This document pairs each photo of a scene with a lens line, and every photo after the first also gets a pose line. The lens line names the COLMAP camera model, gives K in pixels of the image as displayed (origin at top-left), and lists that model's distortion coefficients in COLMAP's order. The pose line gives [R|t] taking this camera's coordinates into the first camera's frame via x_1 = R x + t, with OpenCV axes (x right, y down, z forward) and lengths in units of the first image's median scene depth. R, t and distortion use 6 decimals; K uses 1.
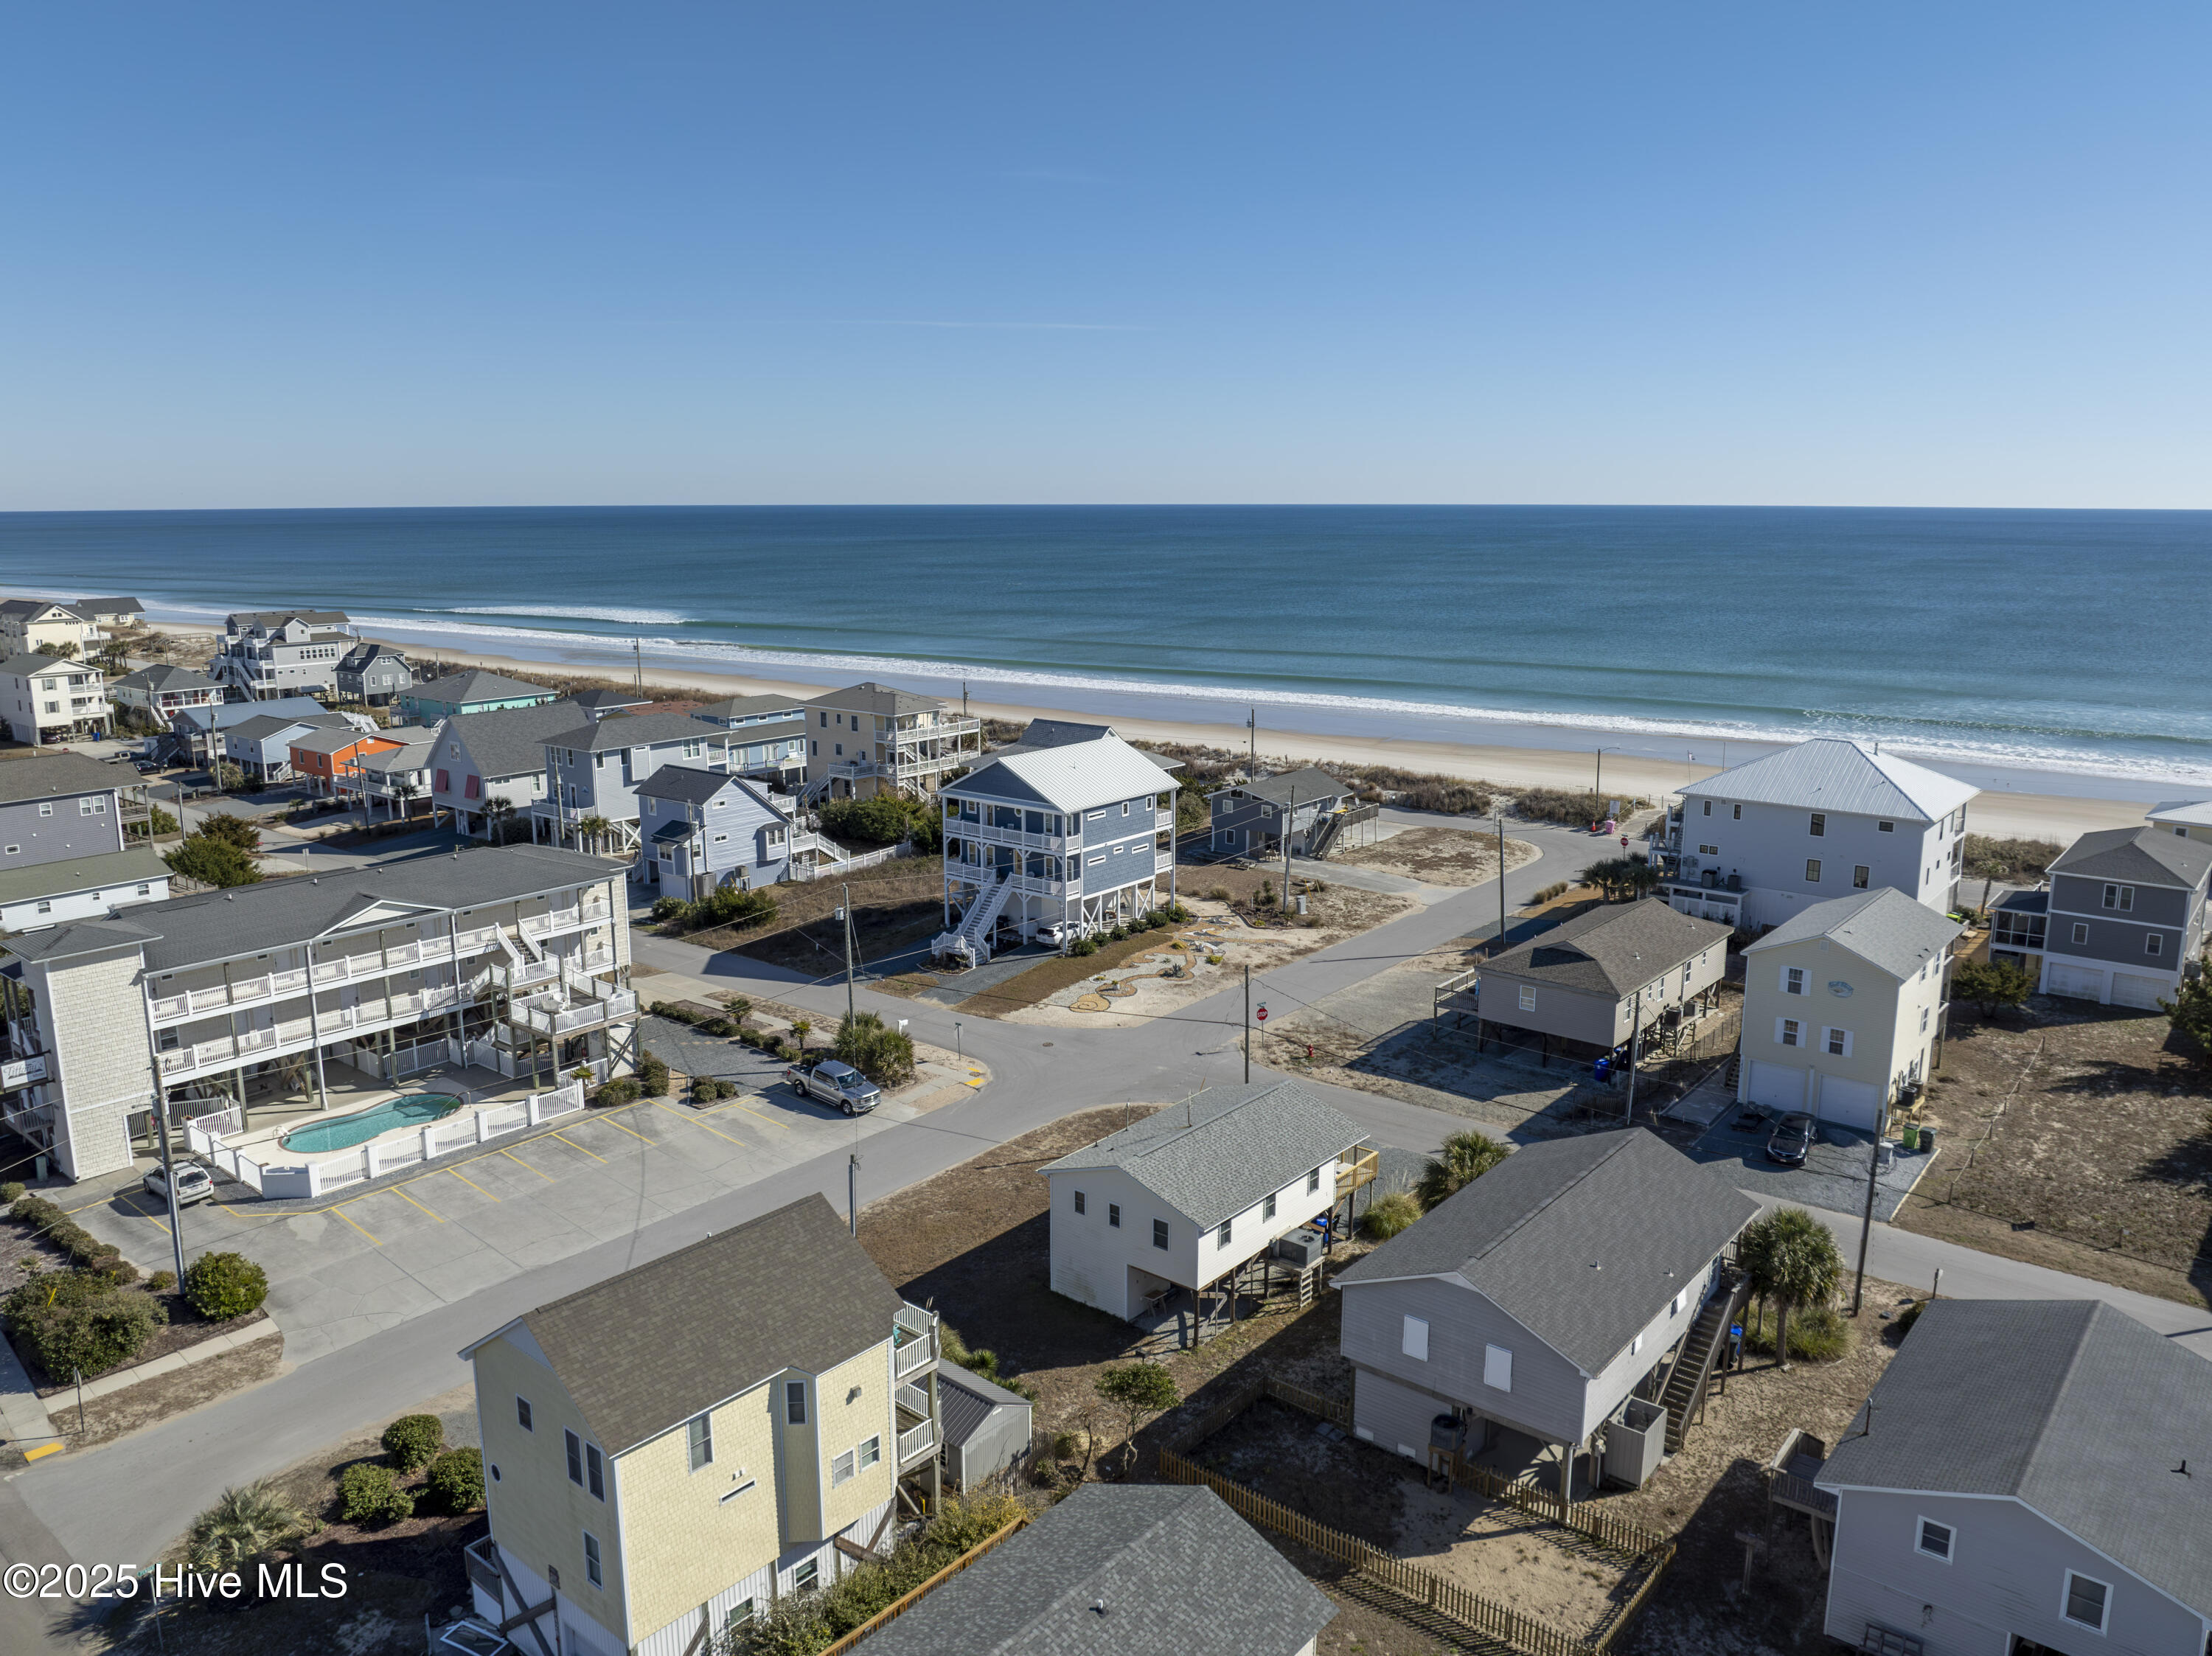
lens RADIAL K [[1595.3, 0, 1112.3], [0, 1595.3, 821.9], [0, 0, 1]] dist [-0.033340, -0.002582]
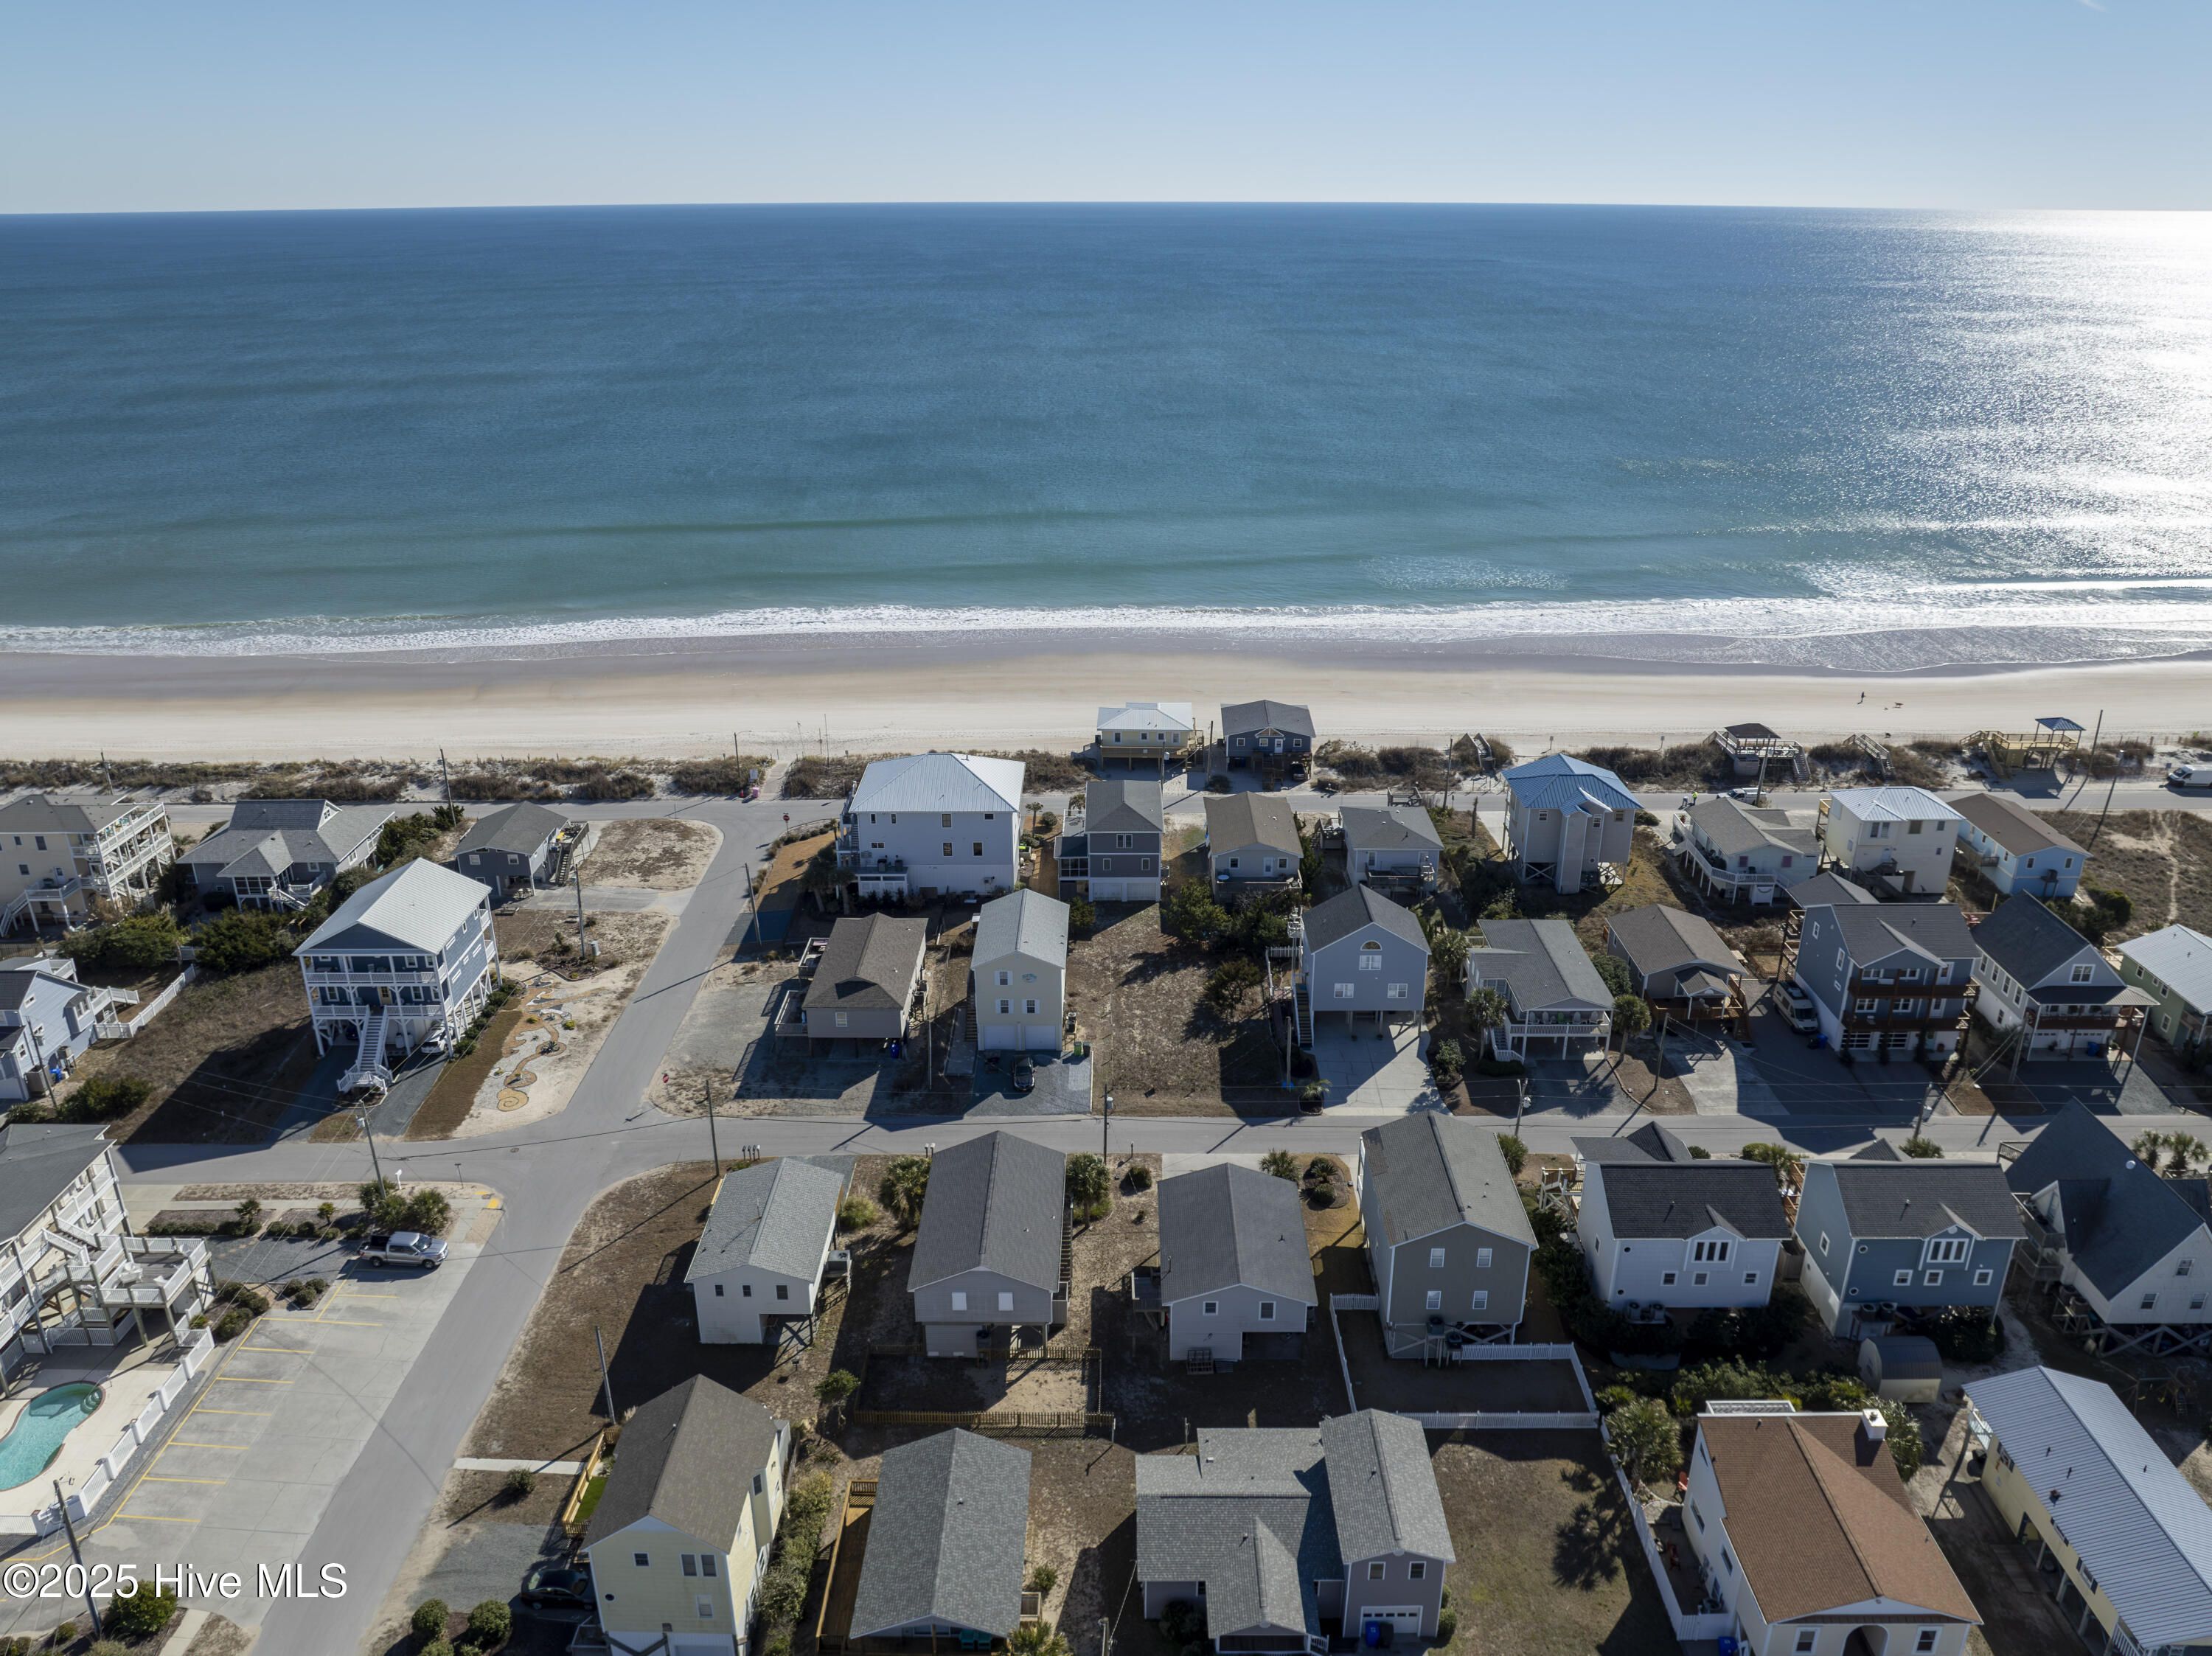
lens RADIAL K [[1583.5, 0, 1106.0], [0, 1583.5, 828.0], [0, 0, 1]] dist [-0.036887, -0.006718]
pose [[0.775704, -0.238288, 0.584382, -0.315762], [0.126770, 0.965938, 0.225597, -0.309370], [-0.618233, -0.100915, 0.779490, -0.264125]]
